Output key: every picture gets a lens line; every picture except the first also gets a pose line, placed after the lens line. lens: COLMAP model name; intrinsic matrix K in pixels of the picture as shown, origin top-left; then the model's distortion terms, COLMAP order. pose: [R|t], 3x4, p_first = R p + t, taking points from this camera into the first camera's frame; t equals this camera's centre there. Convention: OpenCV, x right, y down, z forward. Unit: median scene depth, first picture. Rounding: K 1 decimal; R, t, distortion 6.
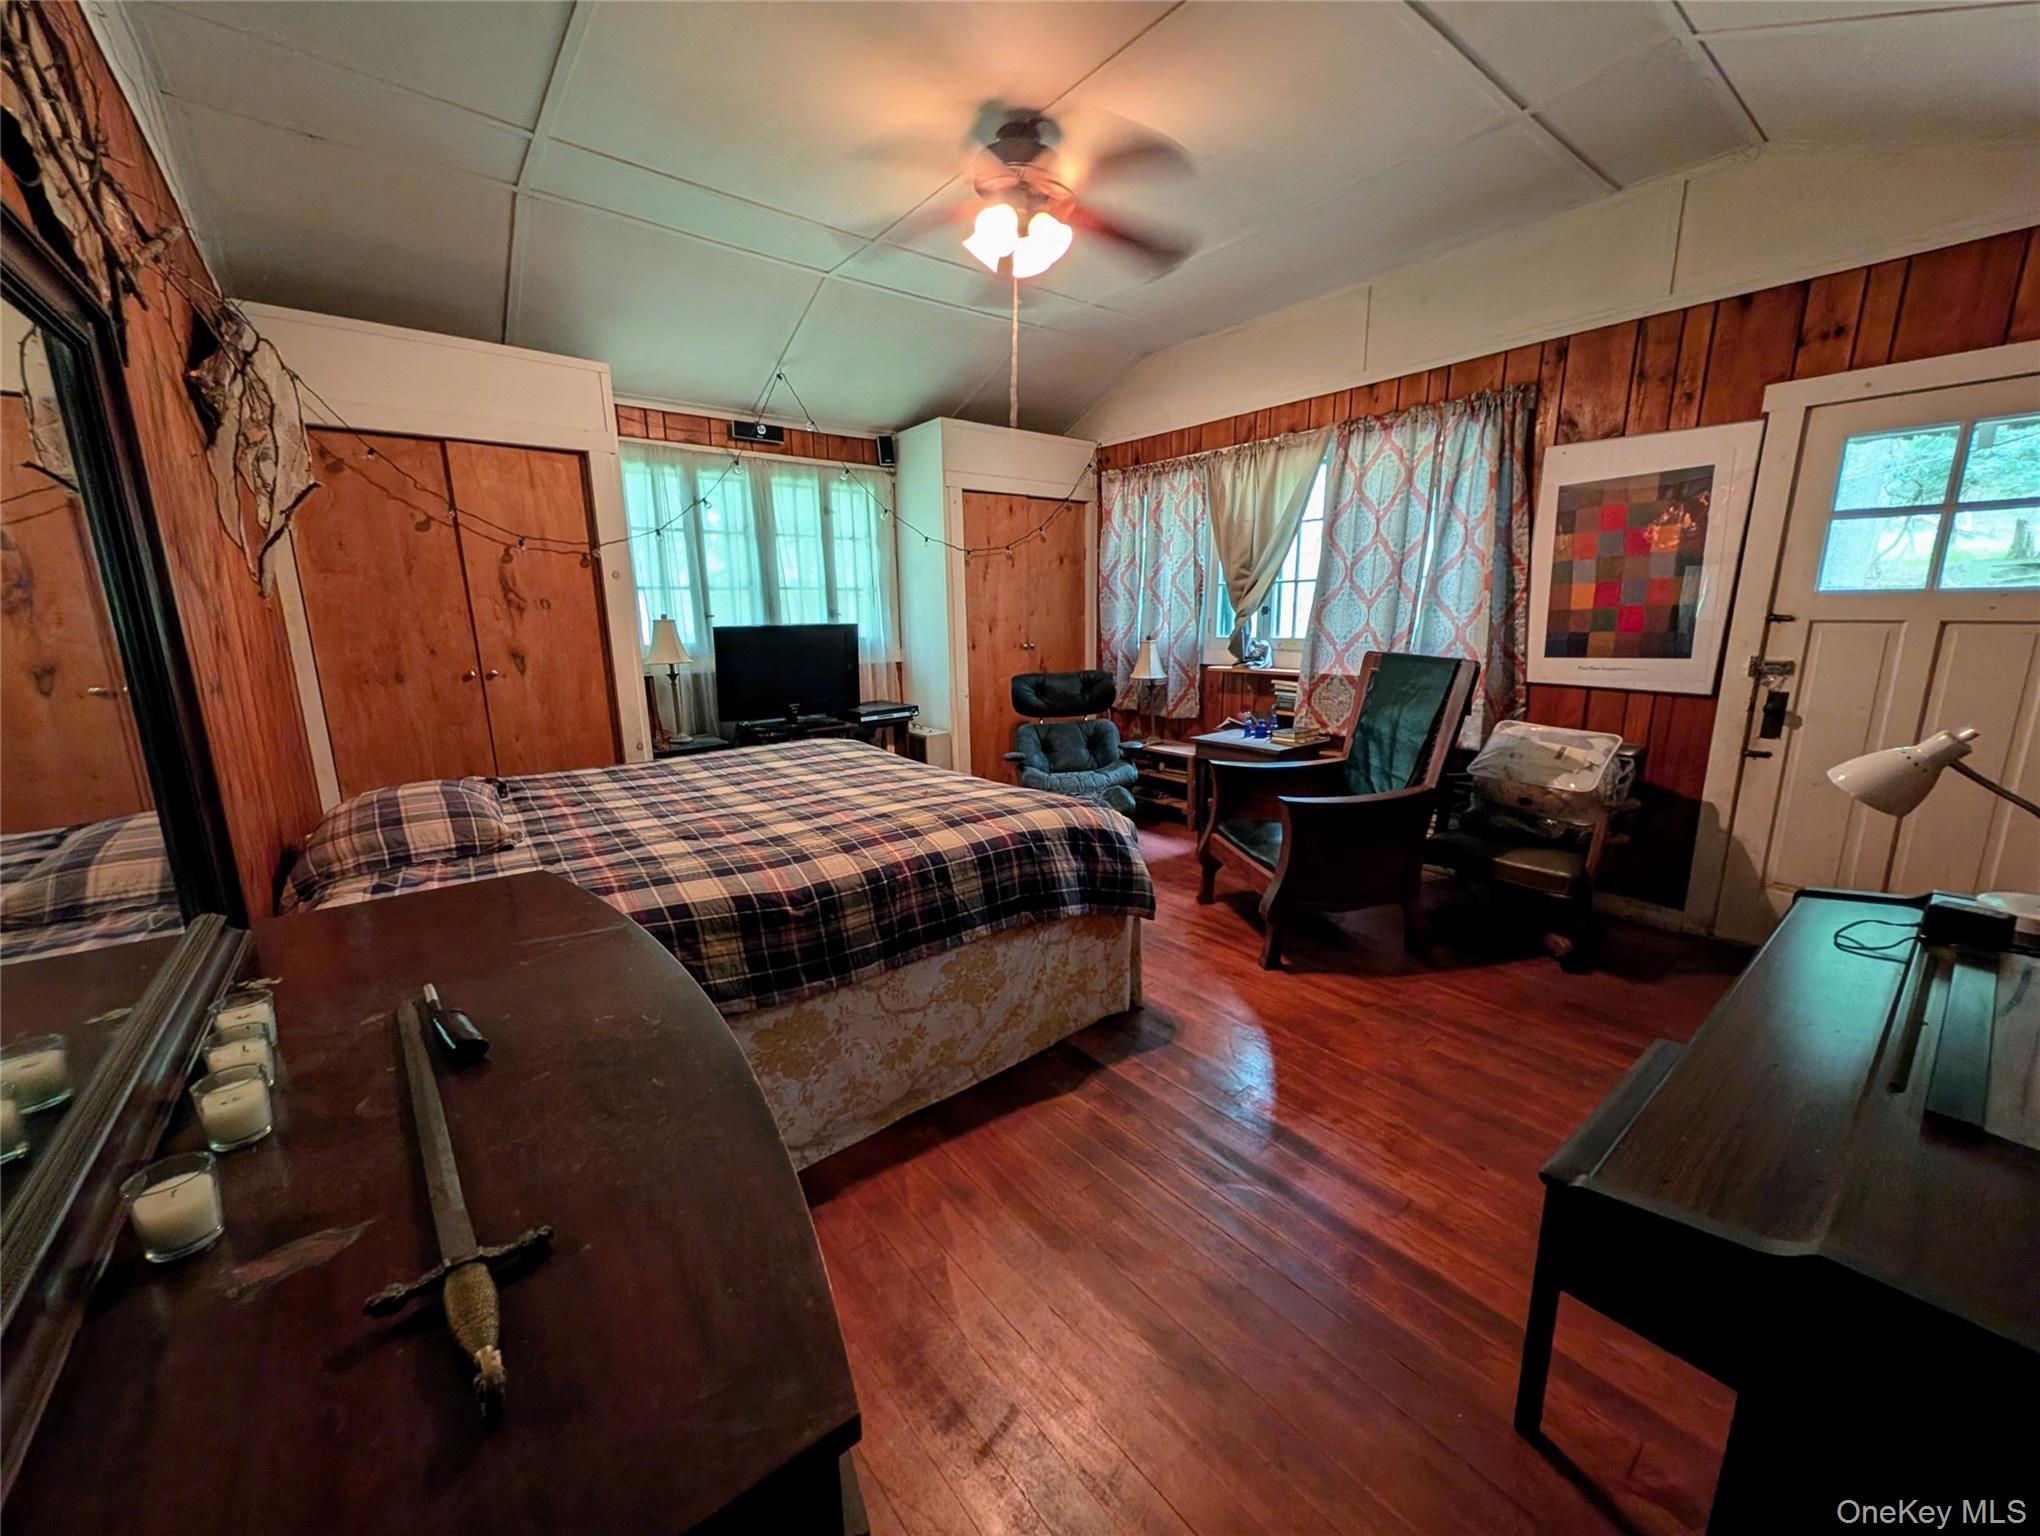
lens RADIAL K [[776.3, 0, 1011.6], [0, 776.3, 773.3], [0, 0, 1]] dist [0.001060, 0.000428]
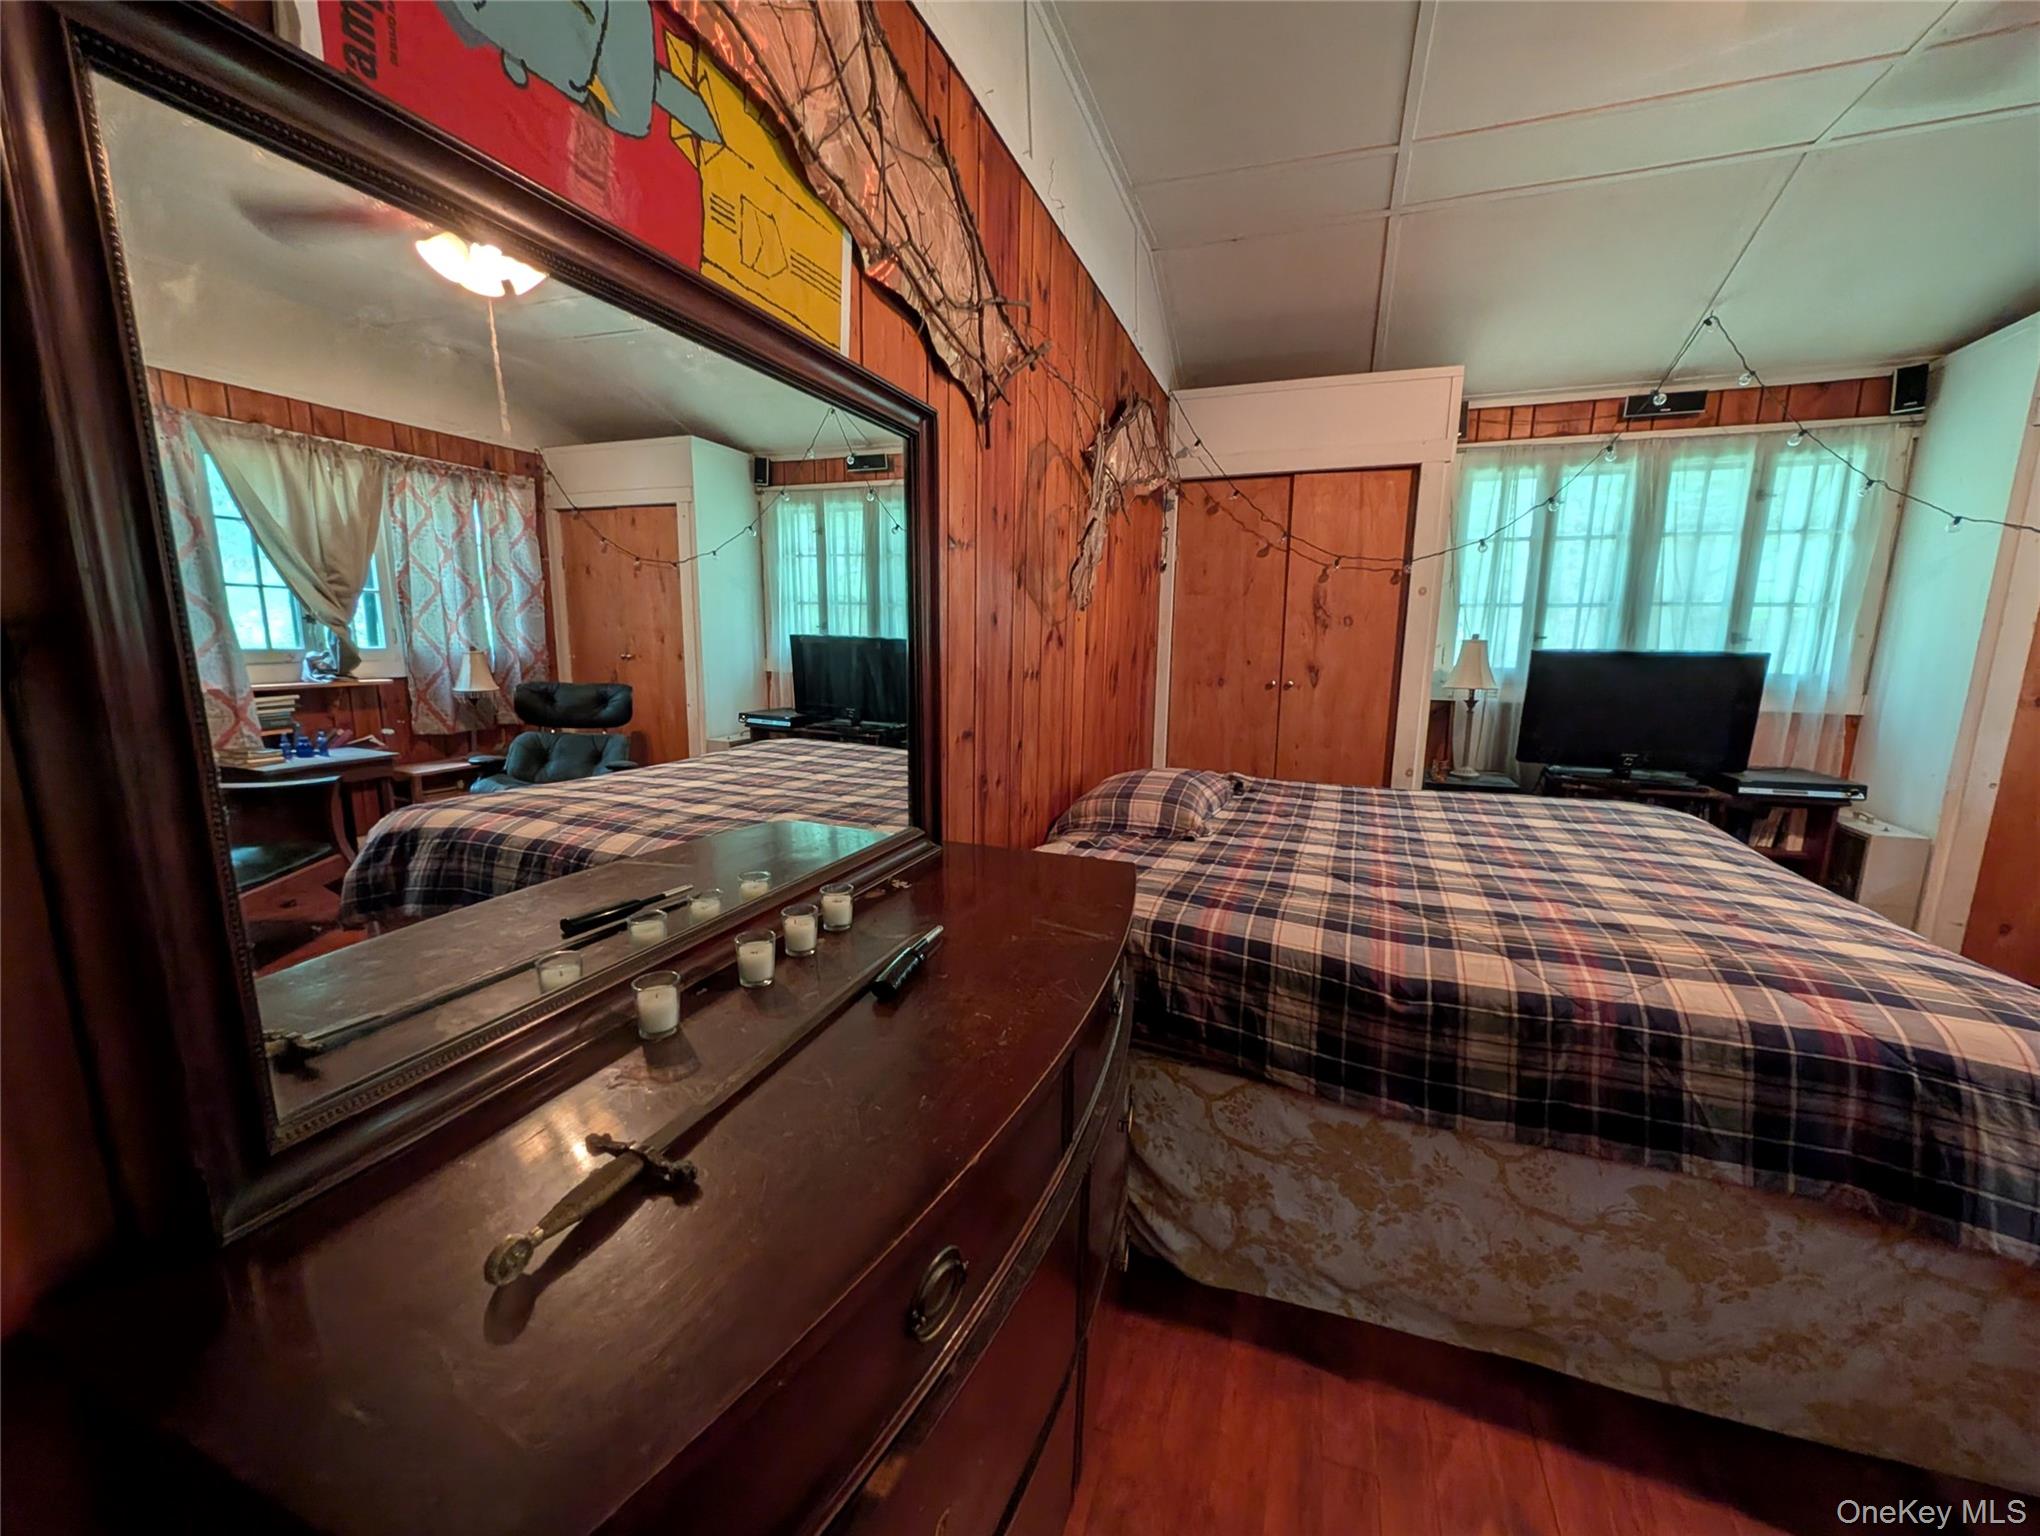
lens RADIAL K [[776.3, 0, 1011.6], [0, 776.3, 773.3], [0, 0, 1]] dist [0.001060, 0.000428]
pose [[0.520667, 0.170503, -0.836561, 0.109863], [-0.193099, 0.977982, 0.079144, -0.030185], [0.831636, 0.120331, 0.542127, 0.179571]]
